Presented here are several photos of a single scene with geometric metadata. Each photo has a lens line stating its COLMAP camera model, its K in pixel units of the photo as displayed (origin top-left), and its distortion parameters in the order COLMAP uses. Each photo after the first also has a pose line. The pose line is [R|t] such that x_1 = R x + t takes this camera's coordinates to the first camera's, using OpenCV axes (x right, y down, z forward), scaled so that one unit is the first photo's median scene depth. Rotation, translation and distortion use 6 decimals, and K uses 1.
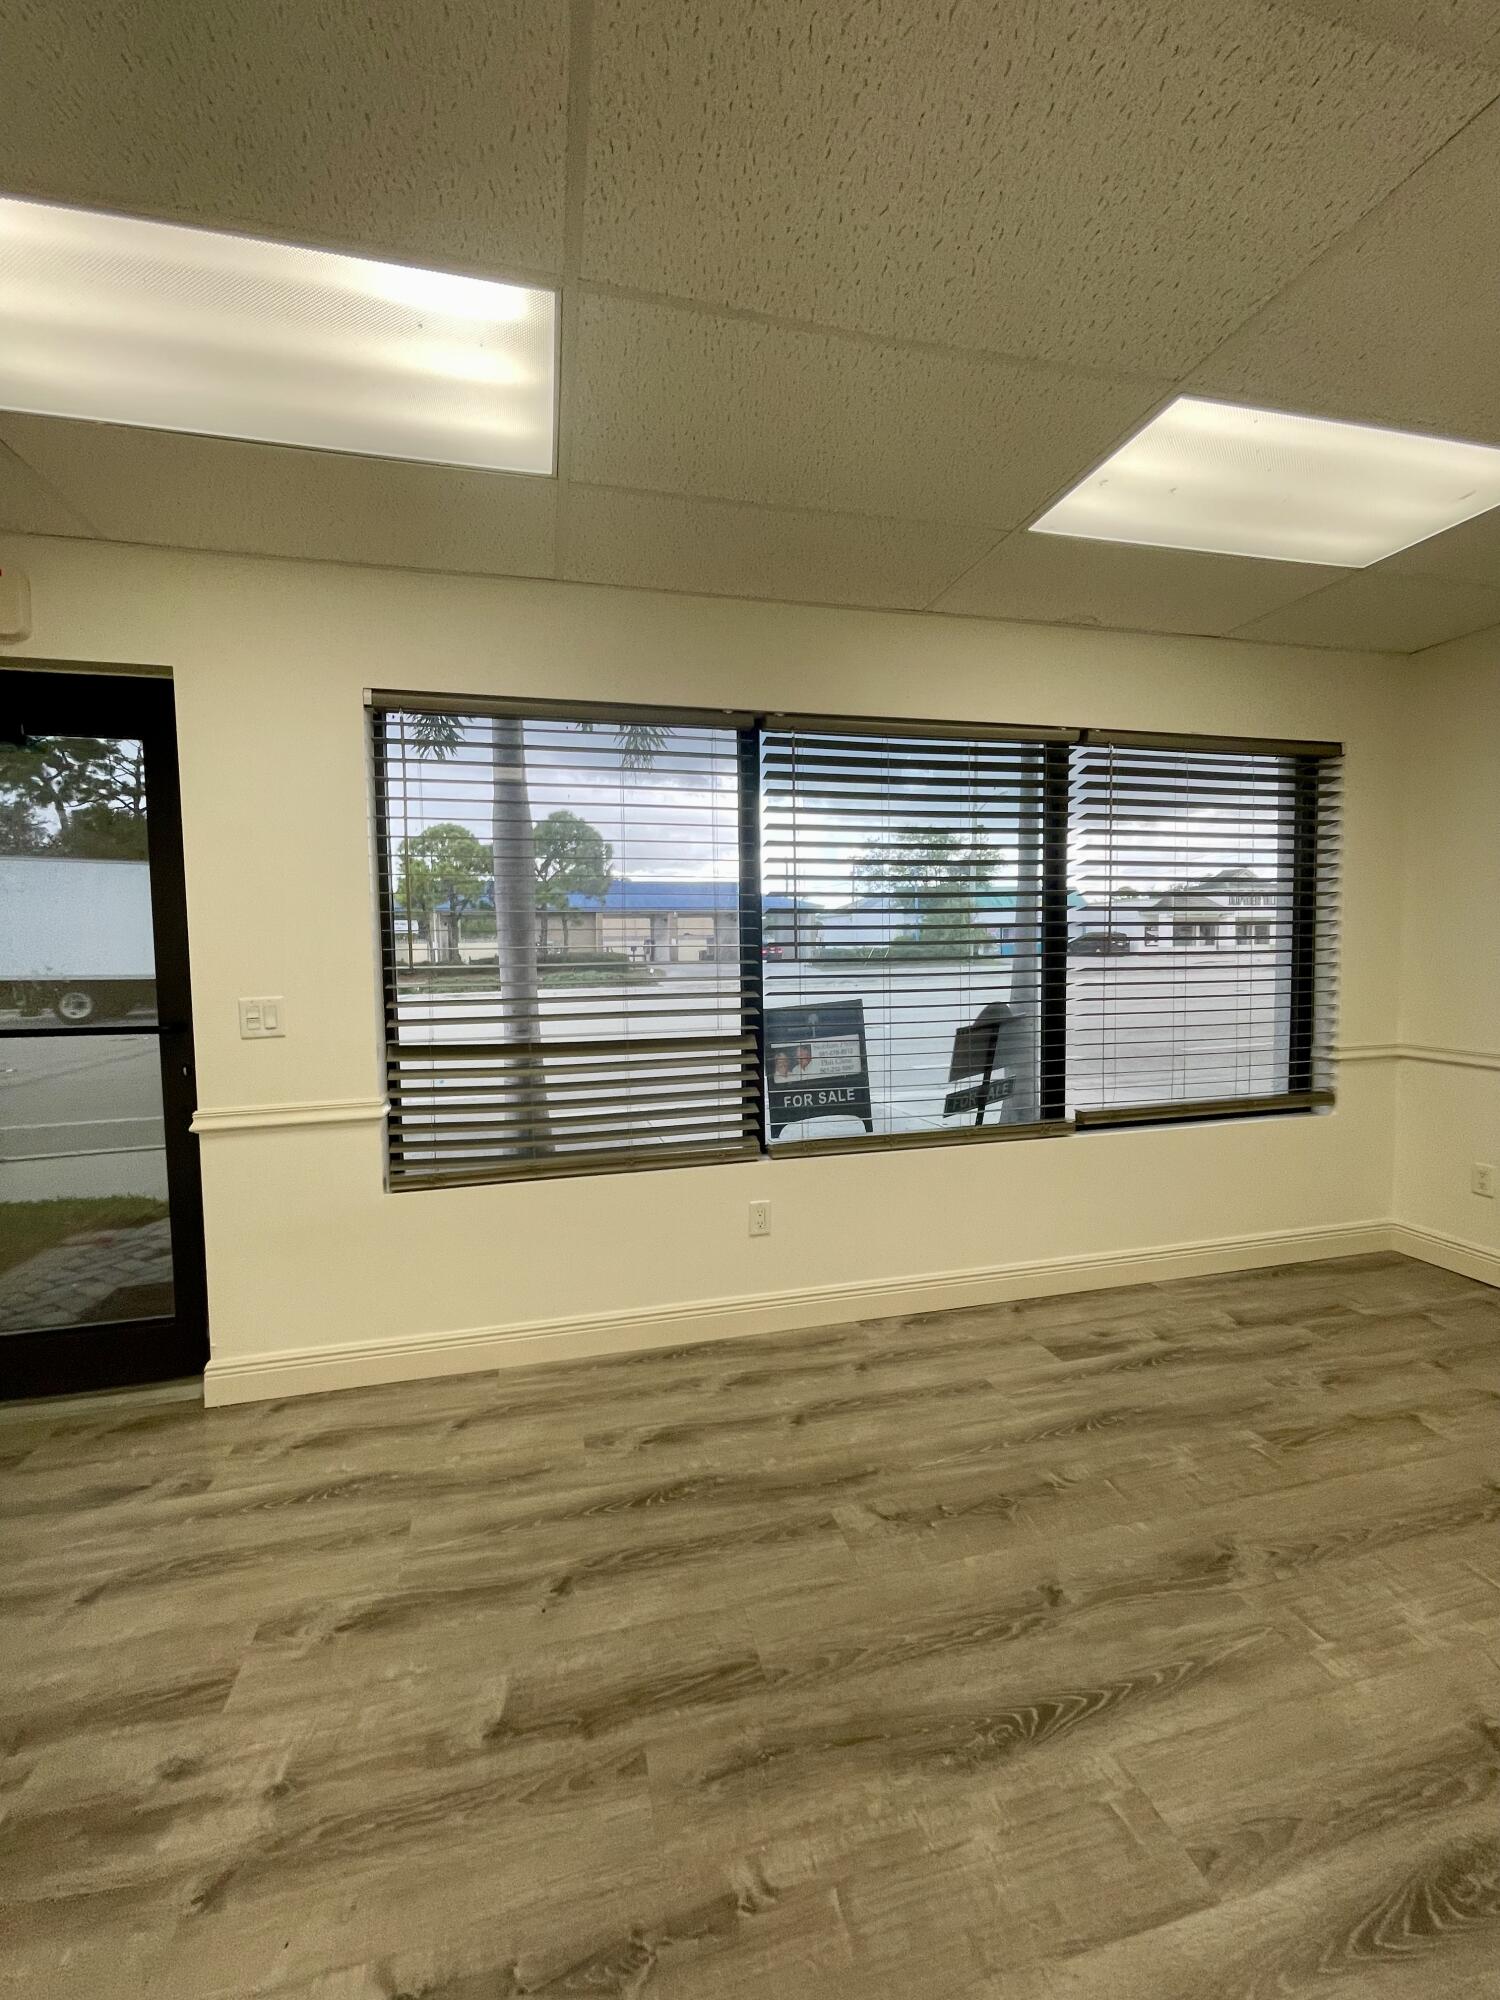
lens RADIAL K [[811.0, 0, 734.4], [0, 811.0, 988.6], [0, 0, 1]] dist [-0.005666, 0.002537]
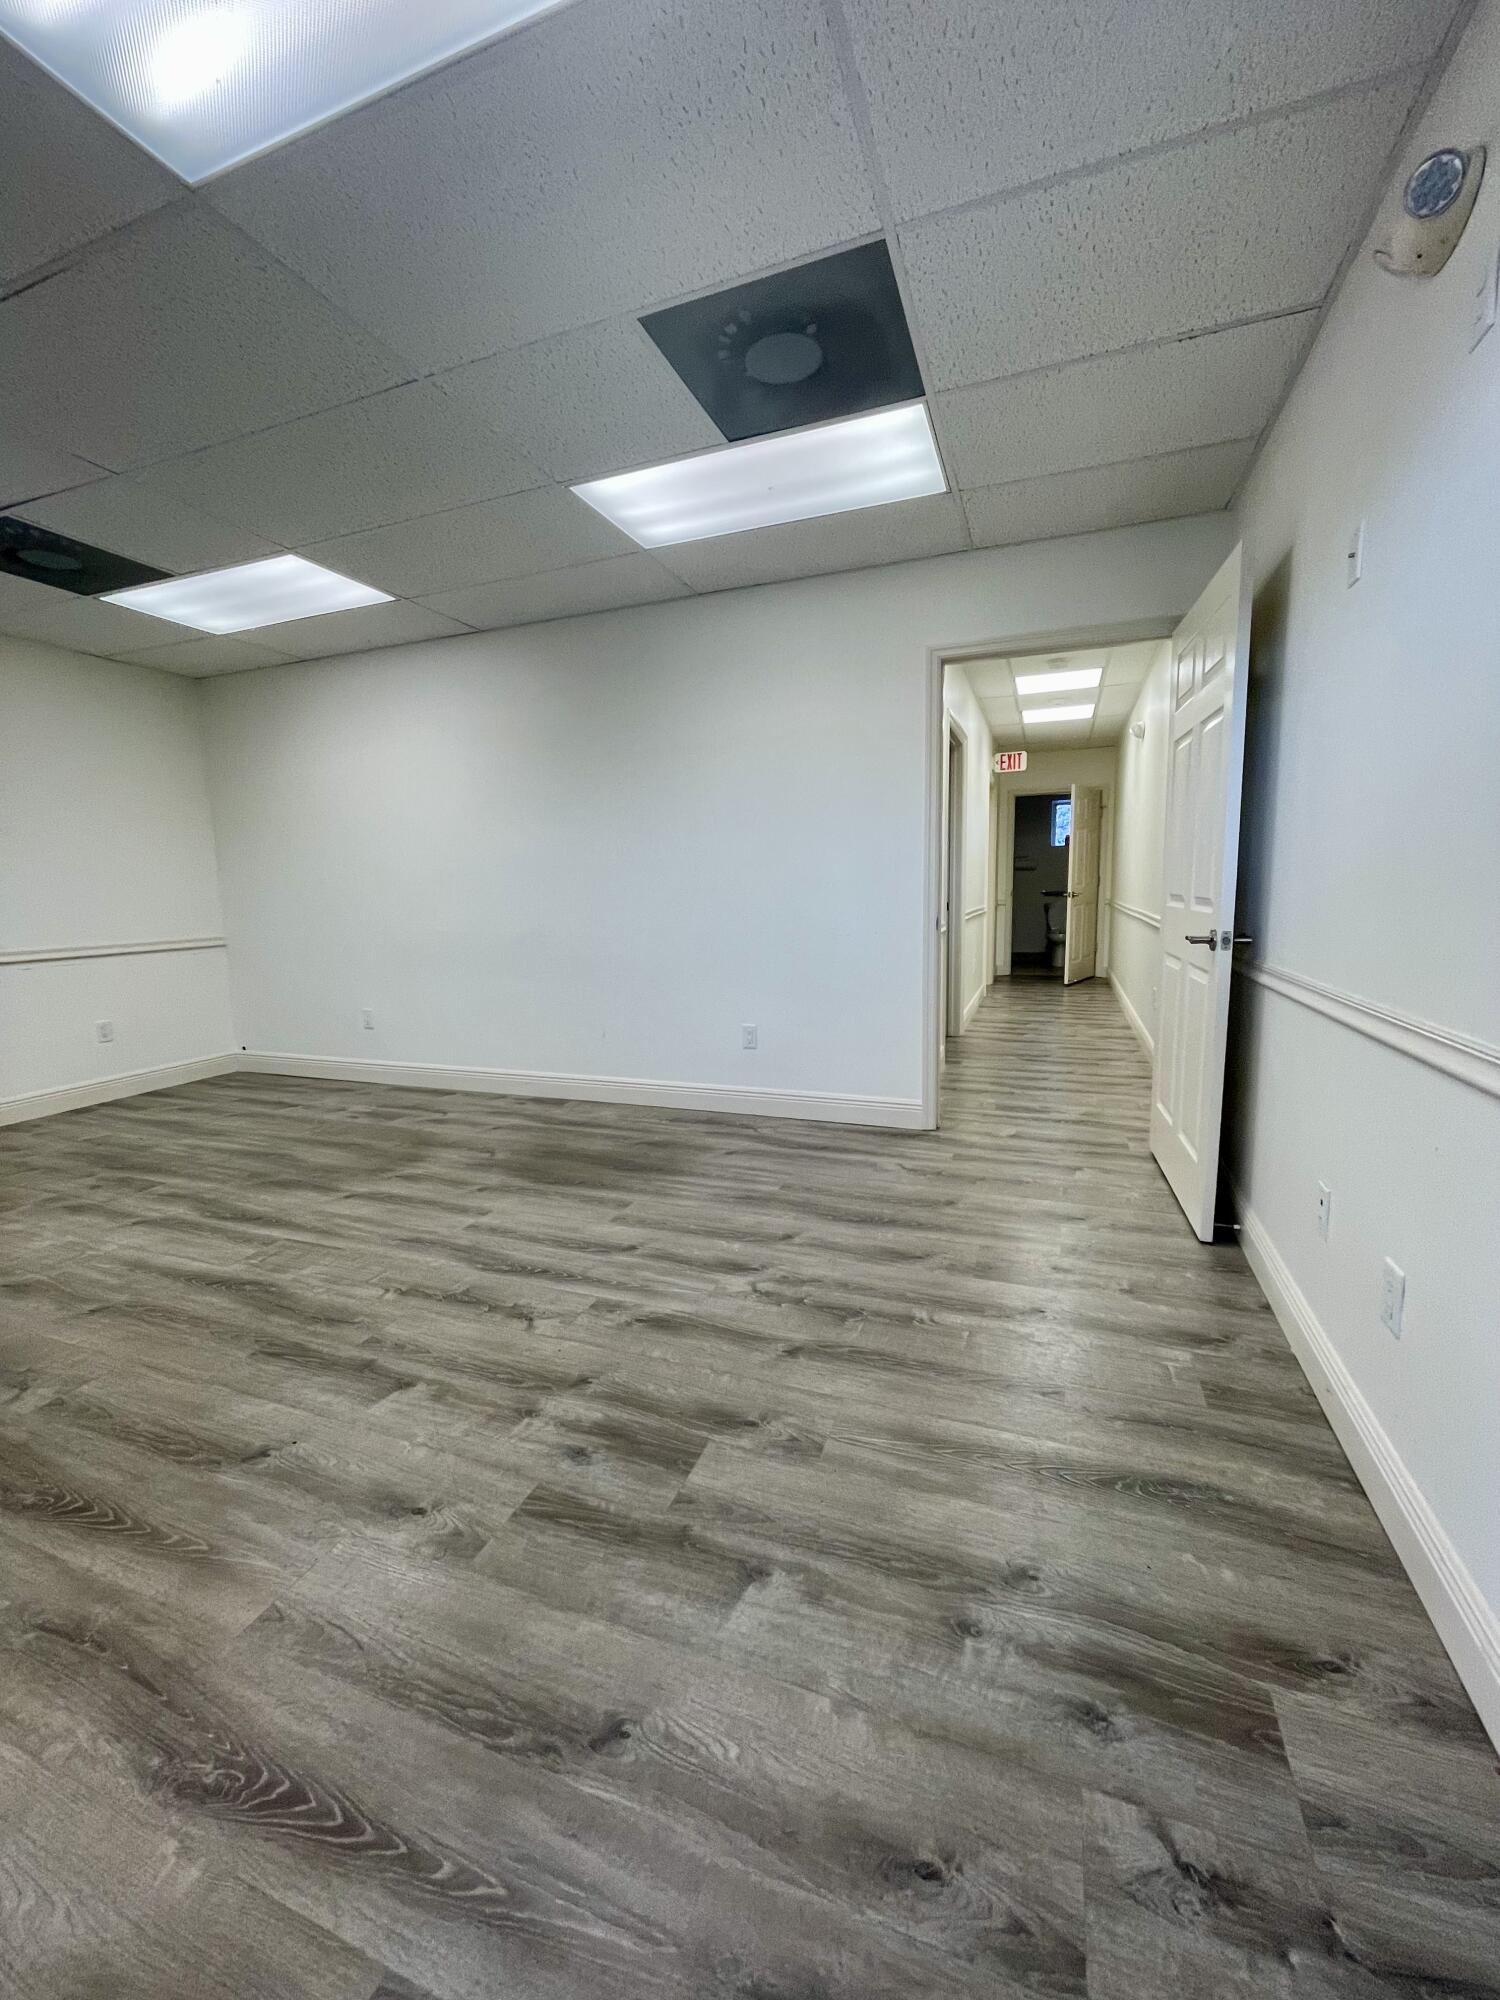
lens RADIAL K [[811.0, 0, 739.3], [0, 811.0, 989.4], [0, 0, 1]] dist [-0.005666, 0.002537]
pose [[-0.824741, -0.036830, 0.564309, -1.024117], [0.067595, 0.984303, 0.163032, 0.051921], [-0.561456, 0.172603, -0.809306, 1.140856]]
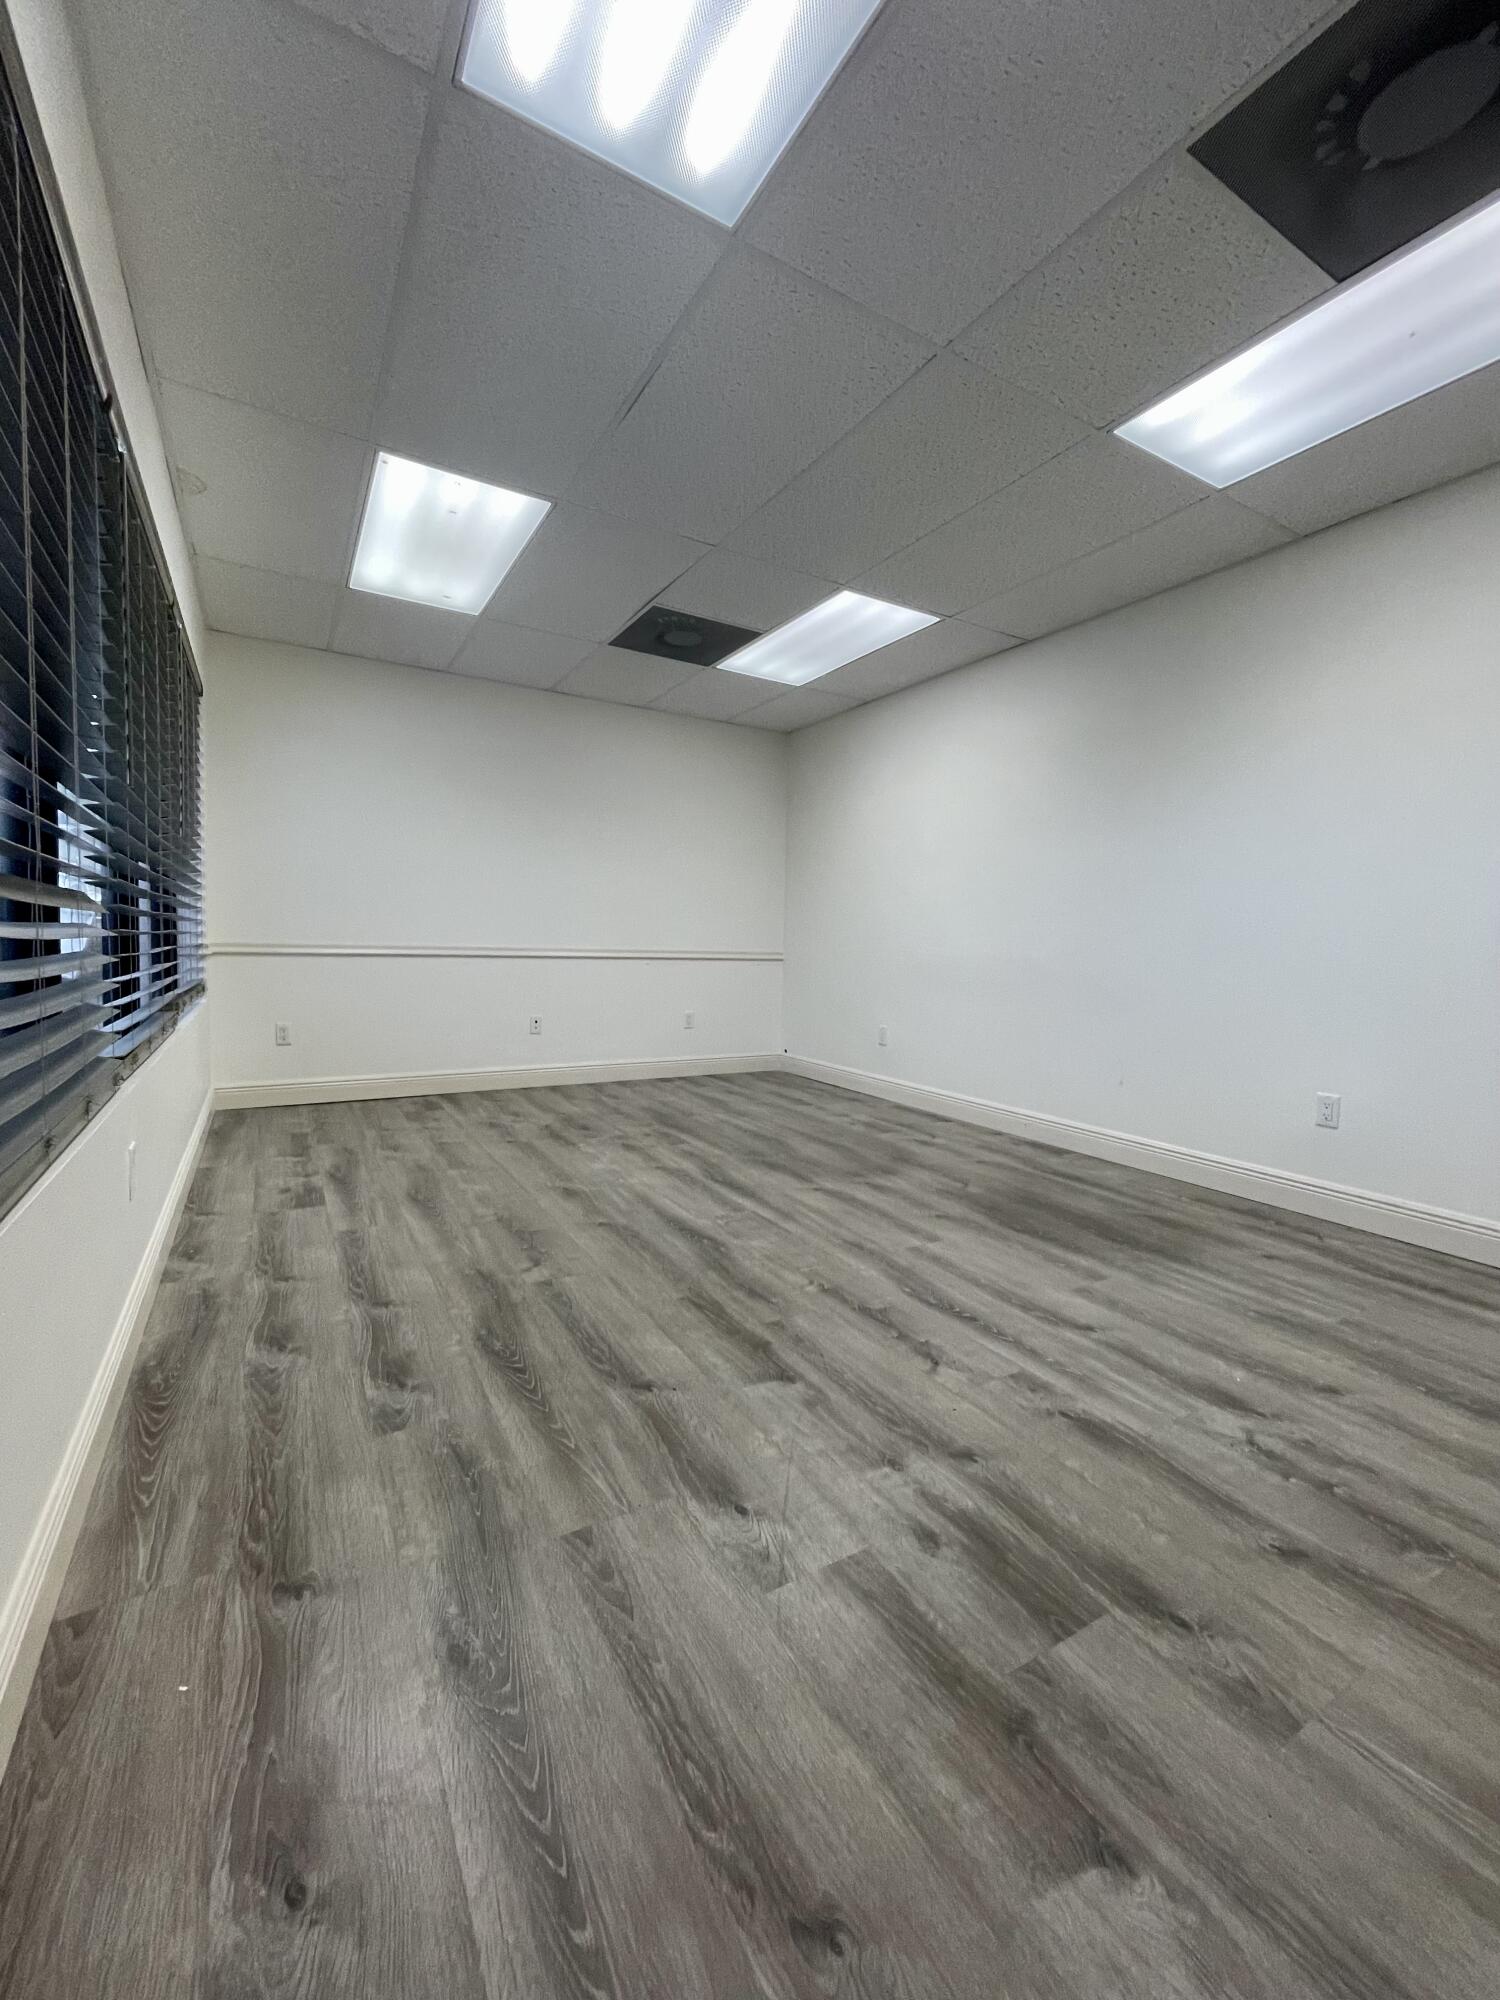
lens RADIAL K [[811.0, 0, 738.8], [0, 811.0, 989.3], [0, 0, 1]] dist [-0.005666, 0.002537]
pose [[-0.289346, -0.046300, 0.956104, -1.003618], [0.031470, 0.997829, 0.057844, 0.153125], [-0.956707, 0.046826, -0.287260, 0.963747]]
